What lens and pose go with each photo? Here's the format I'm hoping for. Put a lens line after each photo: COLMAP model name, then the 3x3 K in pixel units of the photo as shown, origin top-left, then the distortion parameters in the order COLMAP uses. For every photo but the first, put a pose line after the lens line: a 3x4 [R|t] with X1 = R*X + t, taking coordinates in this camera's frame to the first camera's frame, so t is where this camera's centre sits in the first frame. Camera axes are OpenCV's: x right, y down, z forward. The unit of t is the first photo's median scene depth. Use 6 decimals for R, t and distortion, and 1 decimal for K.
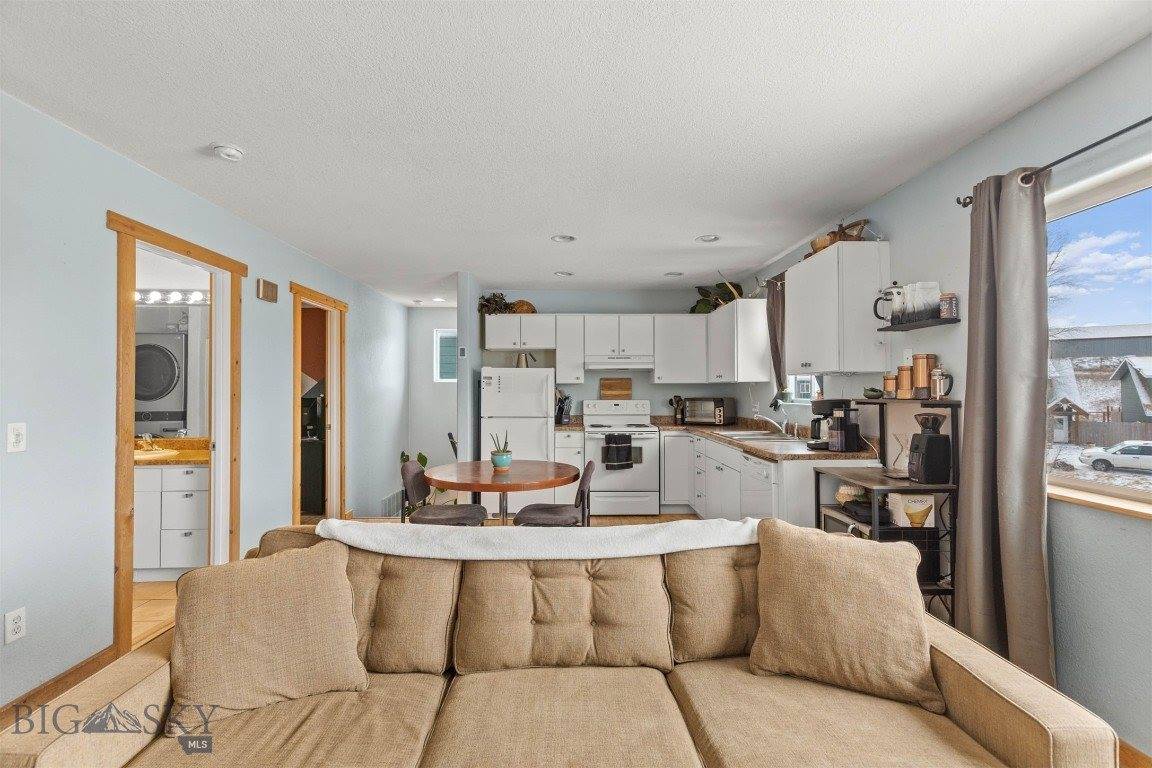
lens RADIAL K [[527.9, 0, 572.7], [0, 527.9, 384.4], [0, 0, 1]] dist [0.009674, -0.001243]
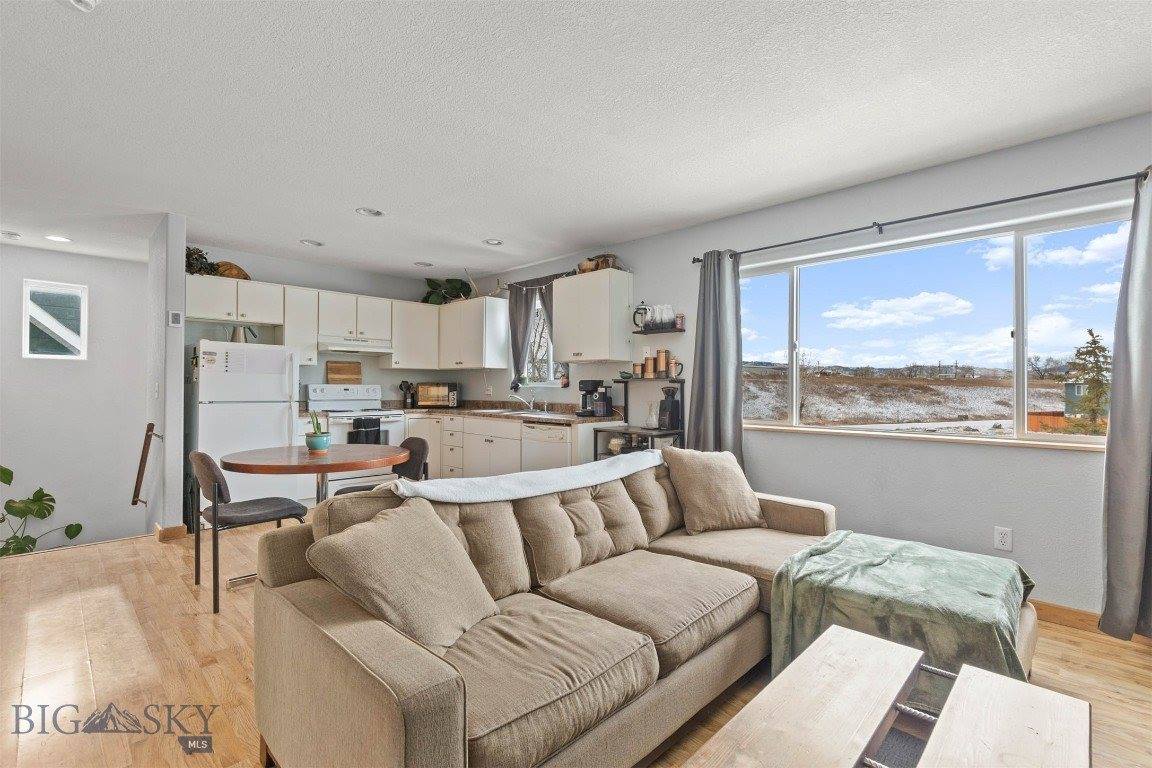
lens RADIAL K [[527.9, 0, 582.3], [0, 527.9, 384.9], [0, 0, 1]] dist [0.009674, -0.001243]
pose [[0.712661, 0.010906, 0.701424, -0.417933], [-0.016336, 0.999866, 0.001050, 0.033629], [-0.701318, -0.012207, 0.712744, 0.030315]]
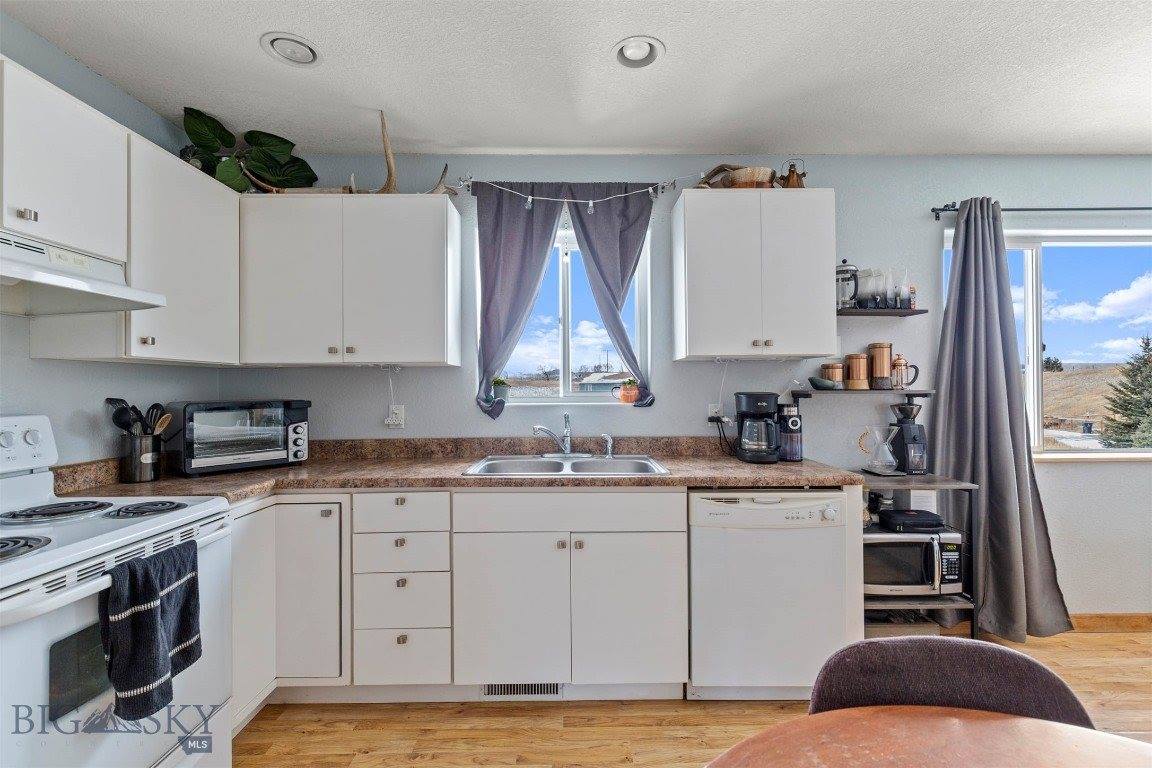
lens RADIAL K [[527.9, 0, 575.0], [0, 527.9, 382.7], [0, 0, 1]] dist [0.009674, -0.001243]
pose [[0.009076, 0.012648, 0.999879, -0.207189], [-0.006428, 0.999900, -0.012590, 0.020803], [-0.999938, -0.006313, 0.009156, 1.054189]]
